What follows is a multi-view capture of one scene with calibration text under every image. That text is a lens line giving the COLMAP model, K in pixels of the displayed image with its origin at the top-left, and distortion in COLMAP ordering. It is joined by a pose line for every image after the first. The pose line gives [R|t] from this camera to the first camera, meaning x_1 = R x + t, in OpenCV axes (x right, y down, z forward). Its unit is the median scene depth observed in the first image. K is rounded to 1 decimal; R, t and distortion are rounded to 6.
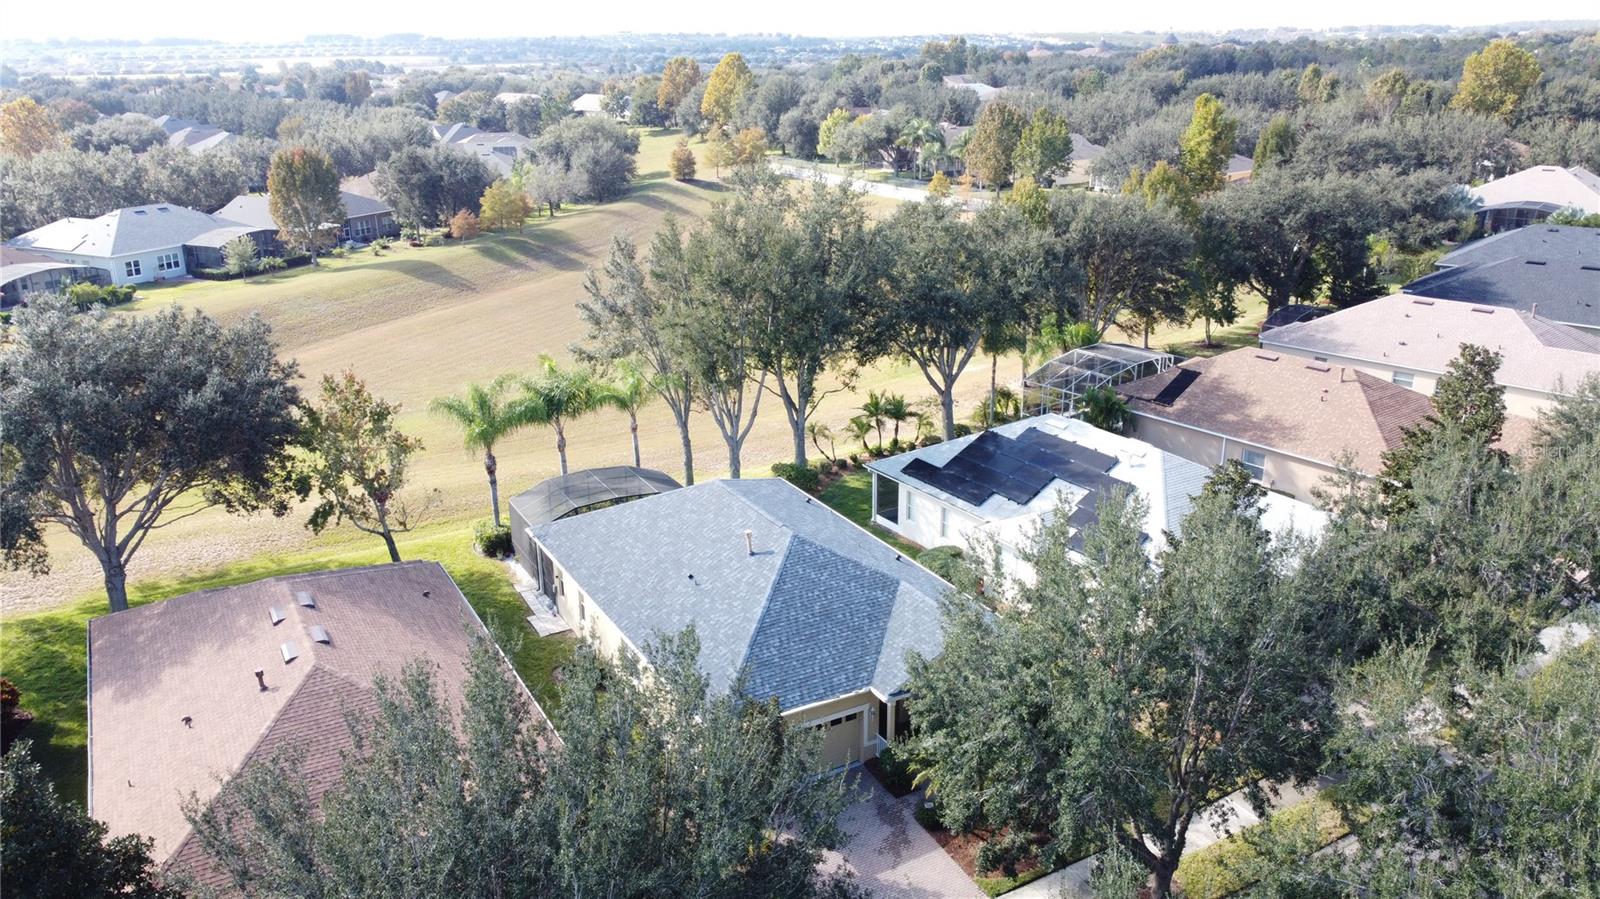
lens RADIAL K [[1207.3, 0, 797.9], [0, 1207.3, 446.8], [0, 0, 1]] dist [0.000392, -0.012527]
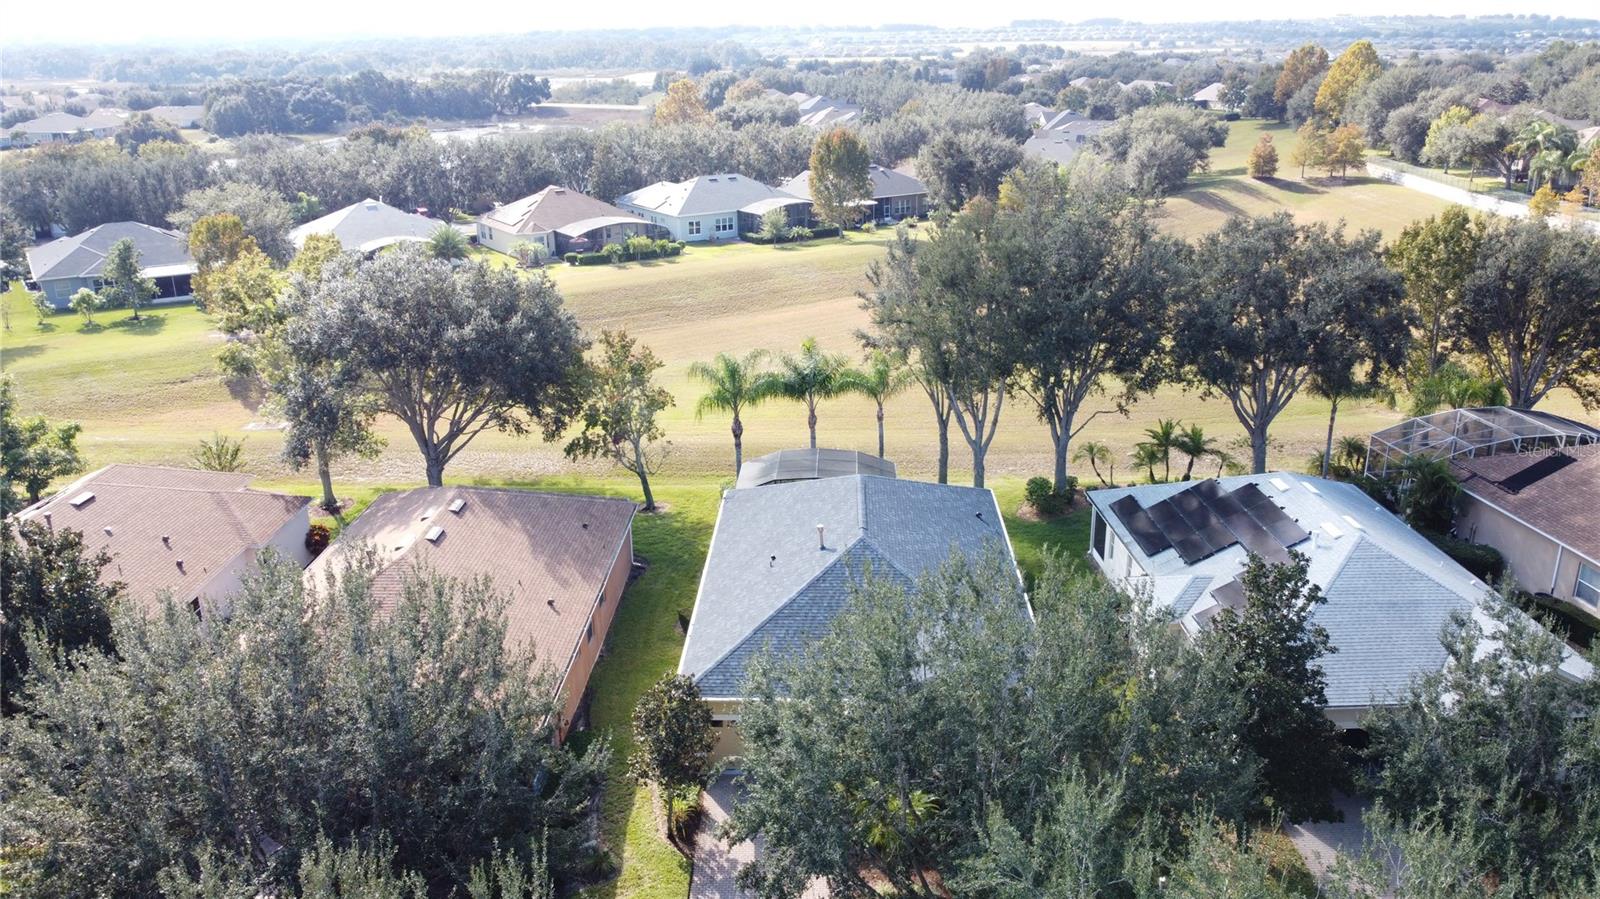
lens RADIAL K [[1207.3, 0, 795.7], [0, 1207.3, 454.0], [0, 0, 1]] dist [0.000392, -0.012527]
pose [[0.854244, 0.166823, -0.492380, 0.143431], [-0.158433, 0.985602, 0.059061, -0.015369], [0.495143, 0.027557, 0.868374, 0.033531]]
